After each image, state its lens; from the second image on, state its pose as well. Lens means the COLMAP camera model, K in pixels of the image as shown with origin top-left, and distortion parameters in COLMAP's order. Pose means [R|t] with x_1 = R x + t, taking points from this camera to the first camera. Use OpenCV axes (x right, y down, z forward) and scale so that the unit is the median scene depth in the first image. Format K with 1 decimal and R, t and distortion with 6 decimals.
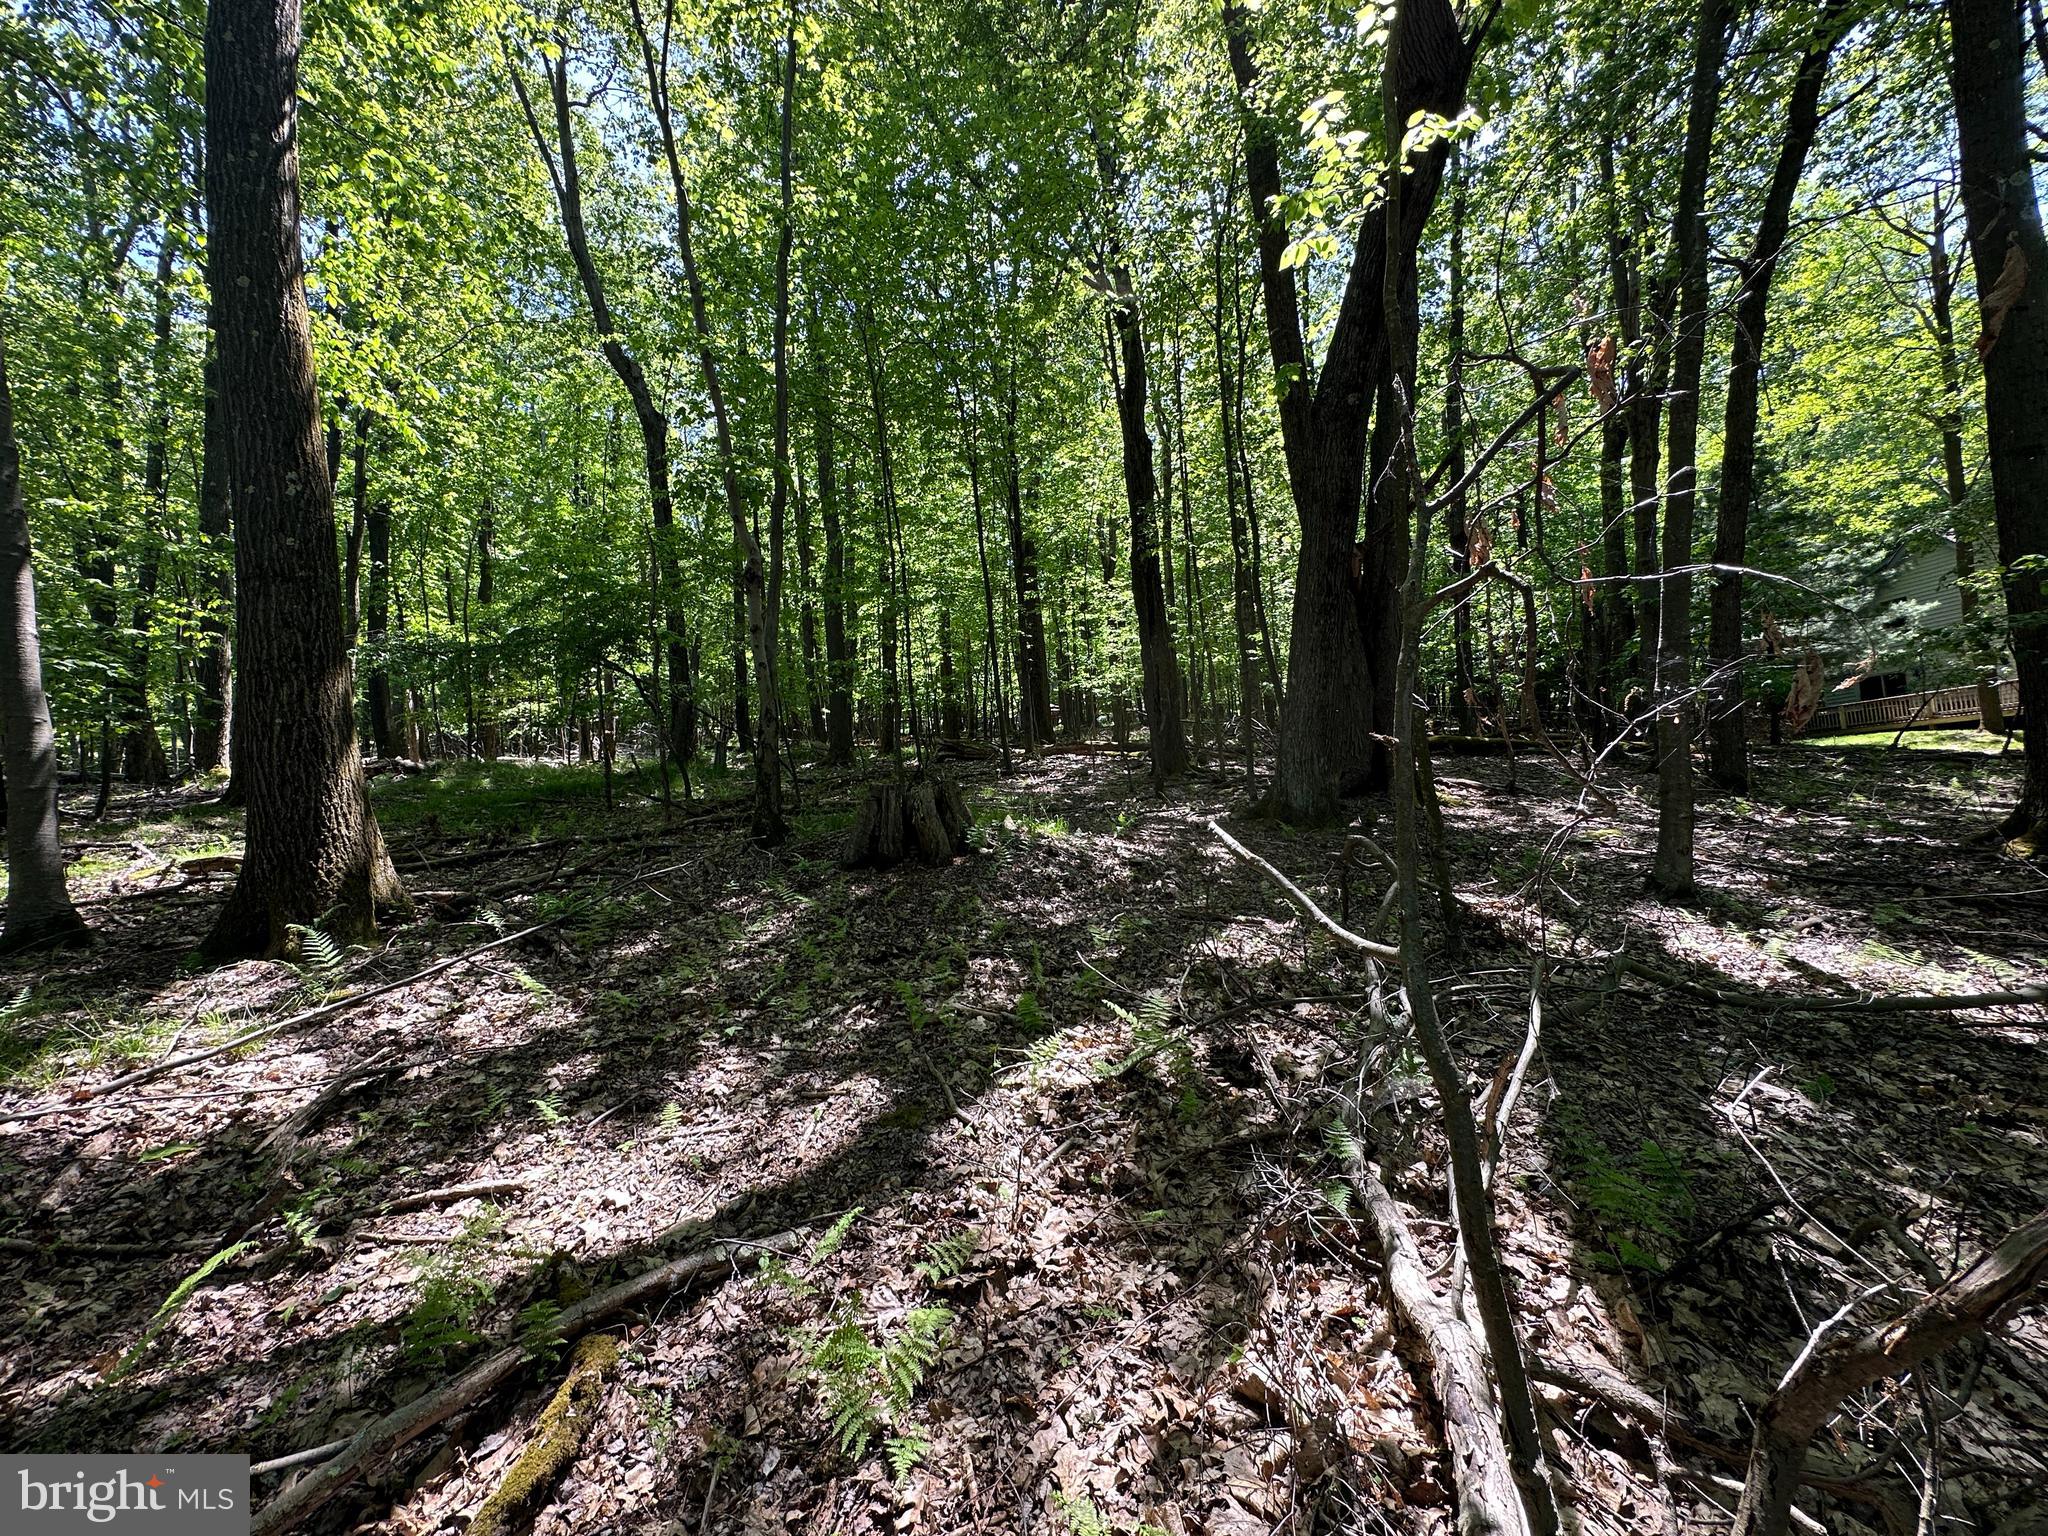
lens RADIAL K [[818.5, 0, 1025.2], [0, 818.5, 769.5], [0, 0, 1]] dist [-0.002759, 0.000705]
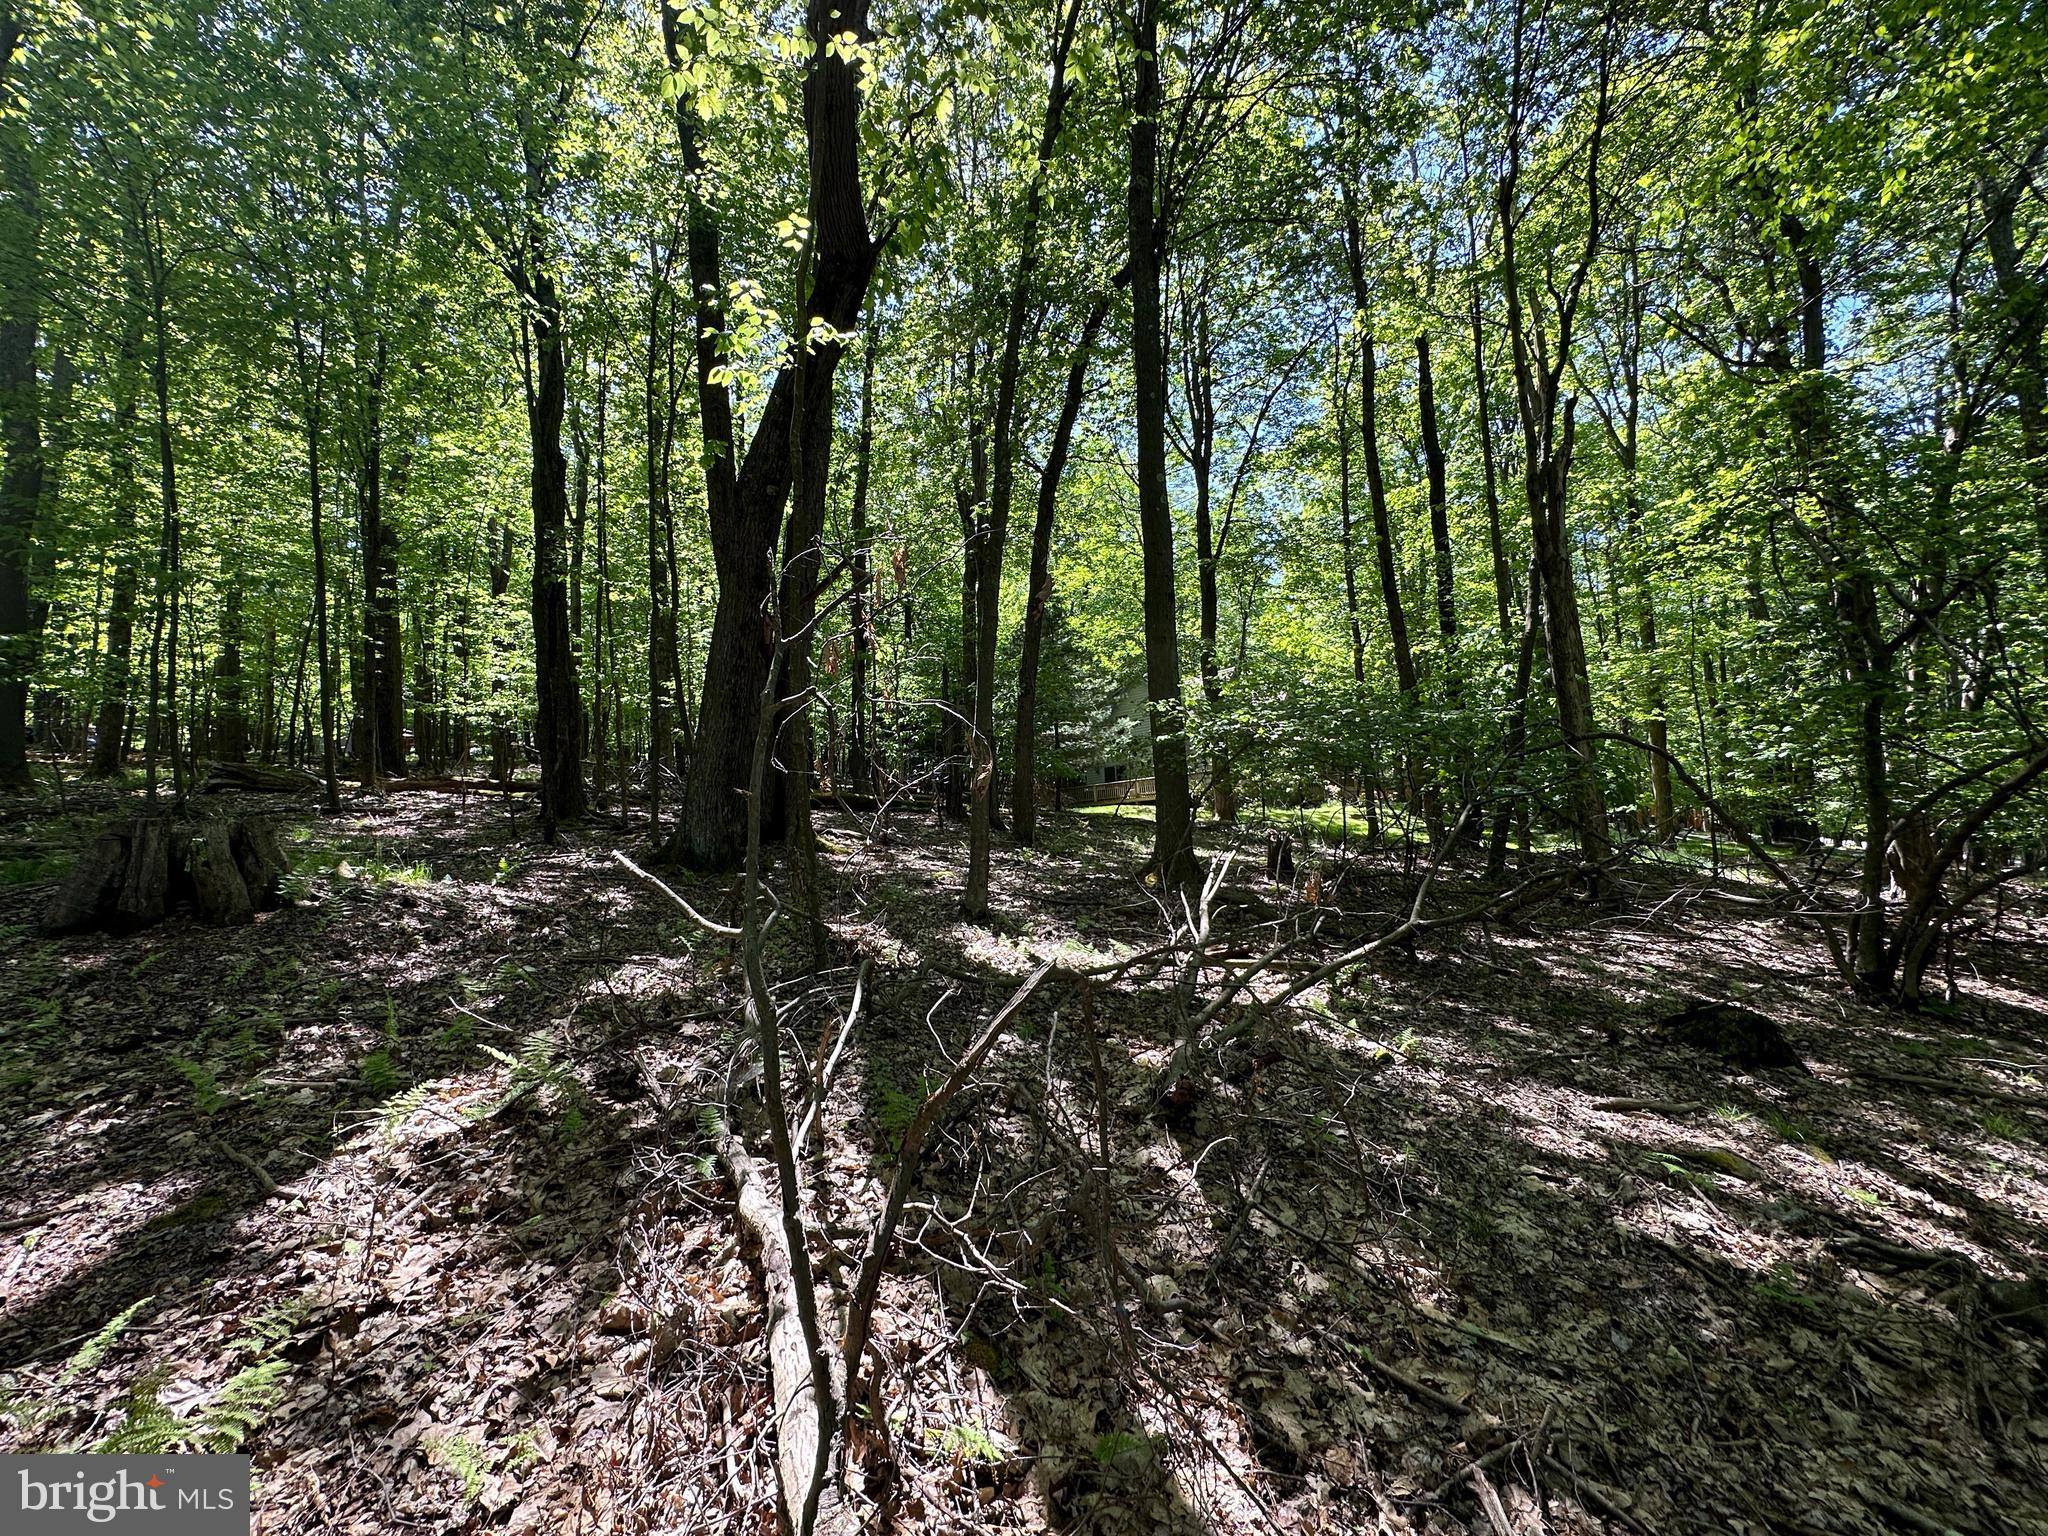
lens RADIAL K [[818.5, 0, 1020.0], [0, 818.5, 767.9], [0, 0, 1]] dist [-0.002759, 0.000705]
pose [[0.773108, 0.069855, 0.630416, -0.027953], [-0.030241, 0.996846, -0.073372, 0.003044], [-0.633553, 0.037660, 0.772782, -0.112950]]
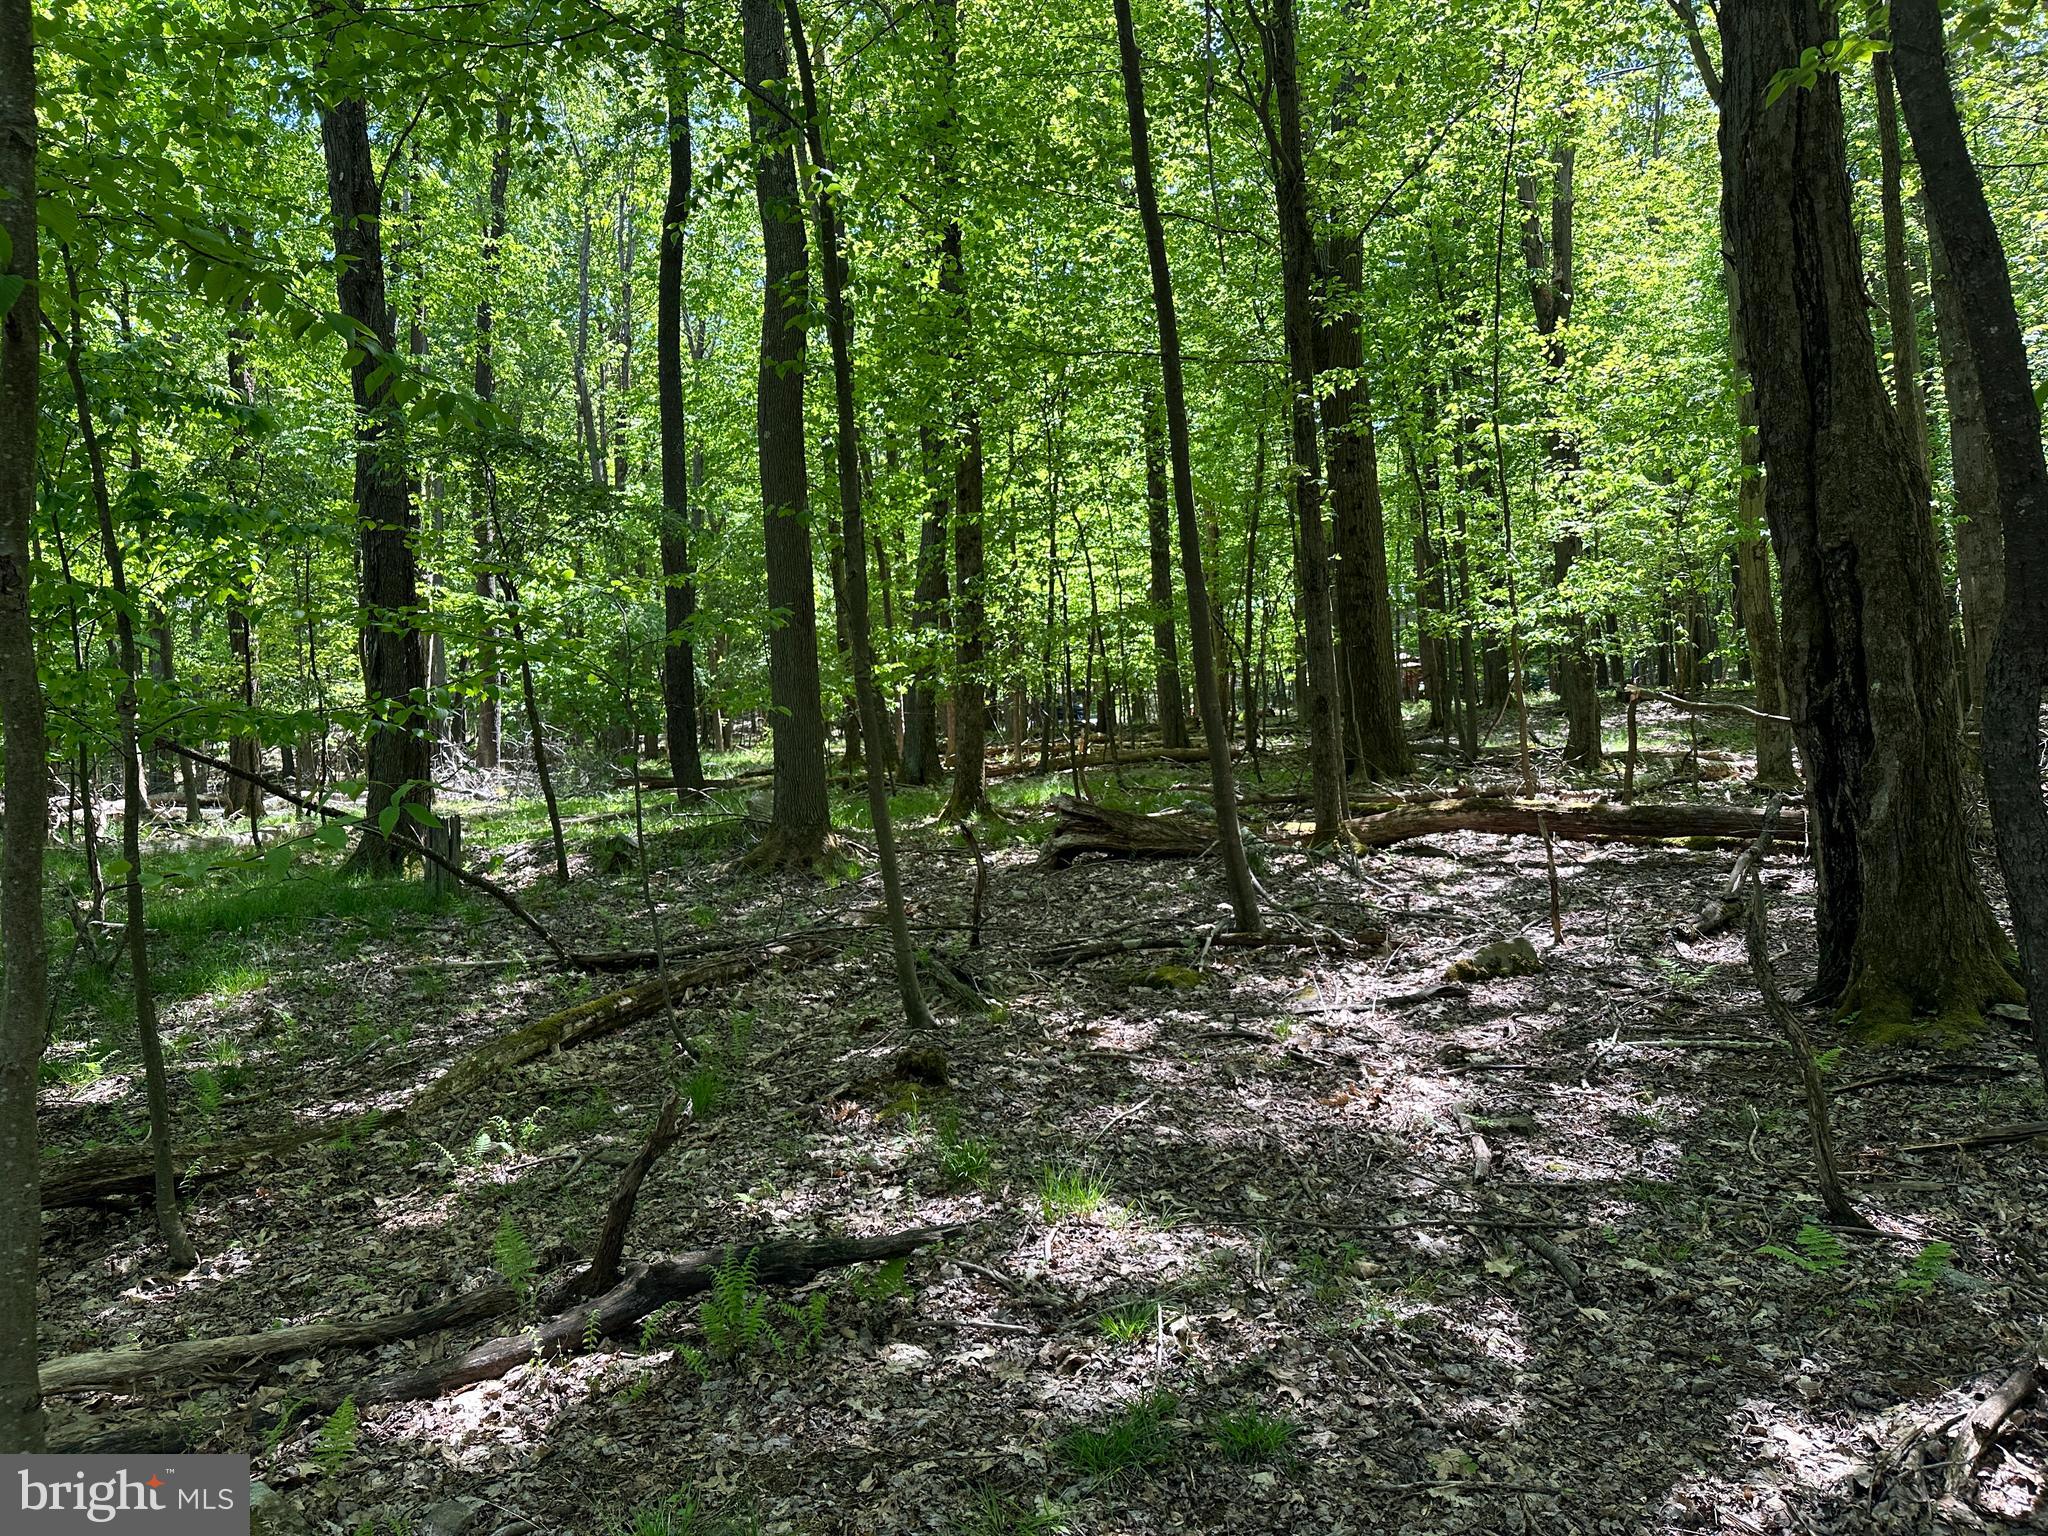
lens RADIAL K [[1436.6, 0, 1027.4], [0, 1436.6, 767.3], [0, 0, 1]] dist [-0.004629, -0.000387]
pose [[0.975232, -0.004525, -0.221140, 0.059676], [0.004337, 0.999990, -0.001337, -0.193627], [0.221143, 0.000345, 0.975241, 1.668158]]
